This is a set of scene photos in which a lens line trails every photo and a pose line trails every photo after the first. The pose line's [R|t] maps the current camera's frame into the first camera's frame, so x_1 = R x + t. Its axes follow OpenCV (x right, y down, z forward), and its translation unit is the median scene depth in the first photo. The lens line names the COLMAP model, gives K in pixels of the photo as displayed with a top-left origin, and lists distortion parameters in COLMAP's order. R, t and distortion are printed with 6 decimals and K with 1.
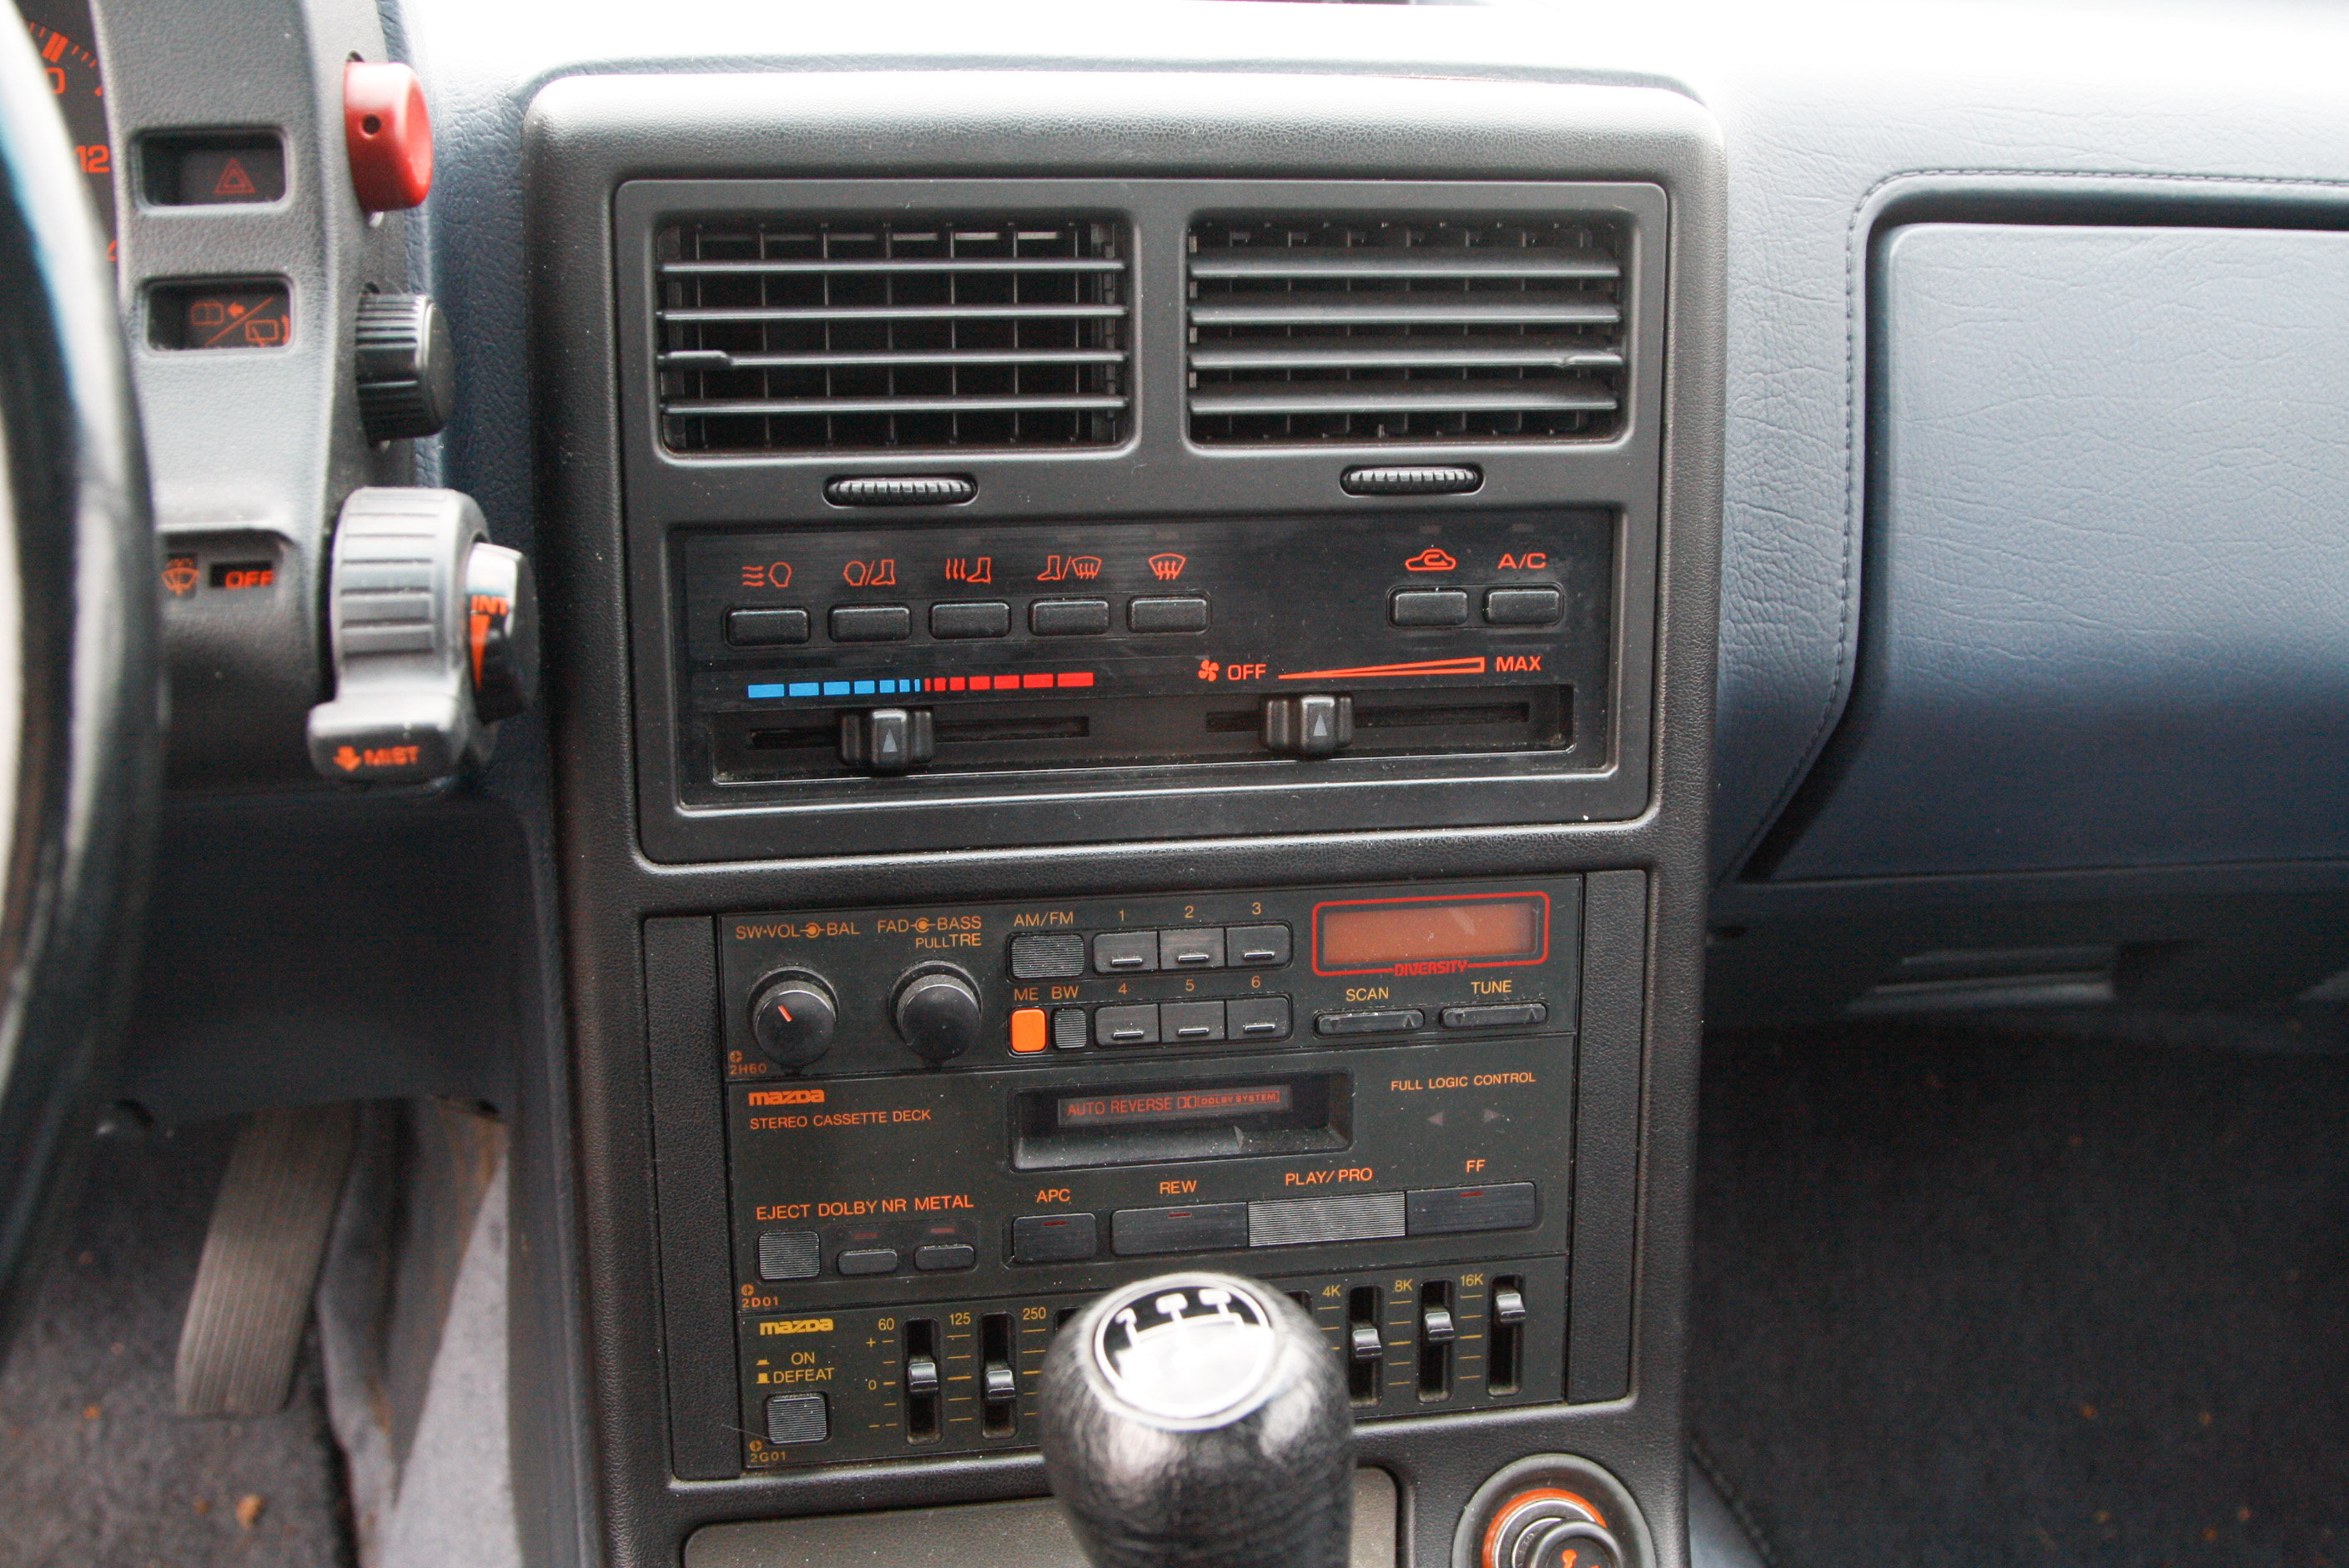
lens RADIAL K [[2710.5, 0, 1172.5], [0, 2710.5, 826.8], [0, 0, 1]] dist [-0.129693, 0.082075]
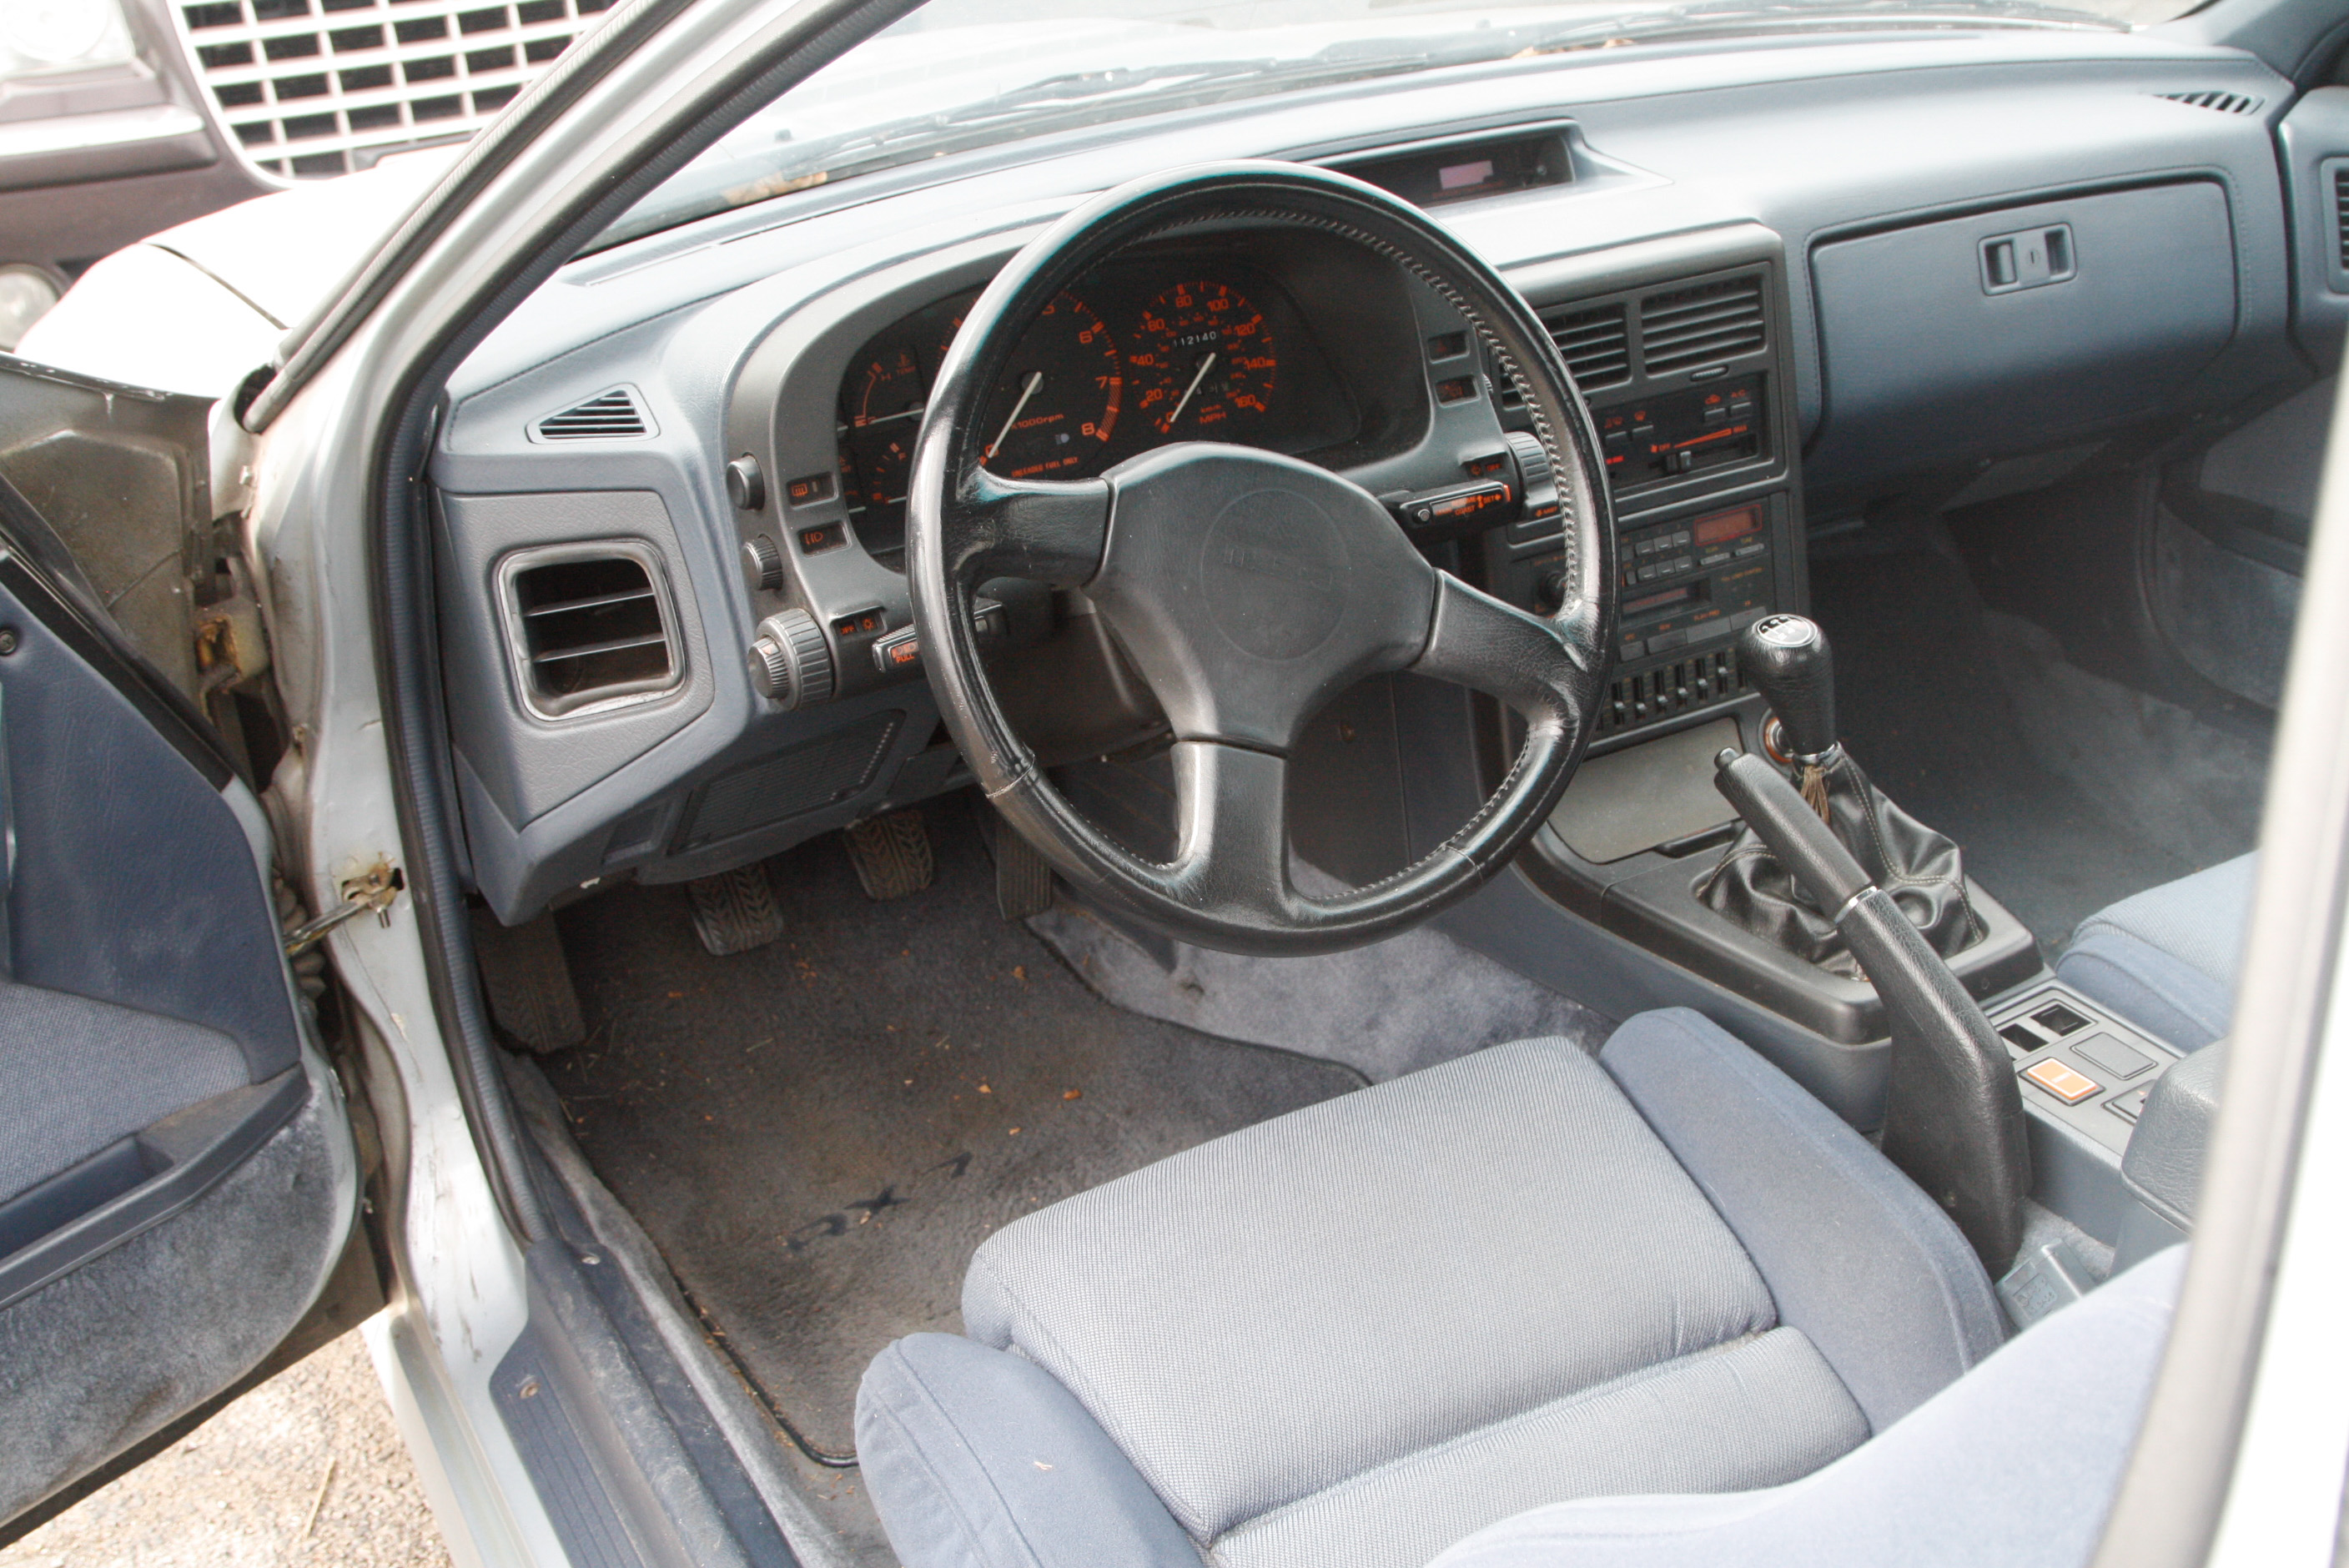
lens RADIAL K [[2710.5, 0, 1172.5], [0, 2710.5, 826.8], [0, 0, 1]] dist [-0.129693, 0.082075]
pose [[0.955726, -0.199950, 0.215887, -1.182532], [0.177975, 0.977051, 0.117033, -0.090811], [-0.234333, -0.073428, 0.969379, -1.716309]]
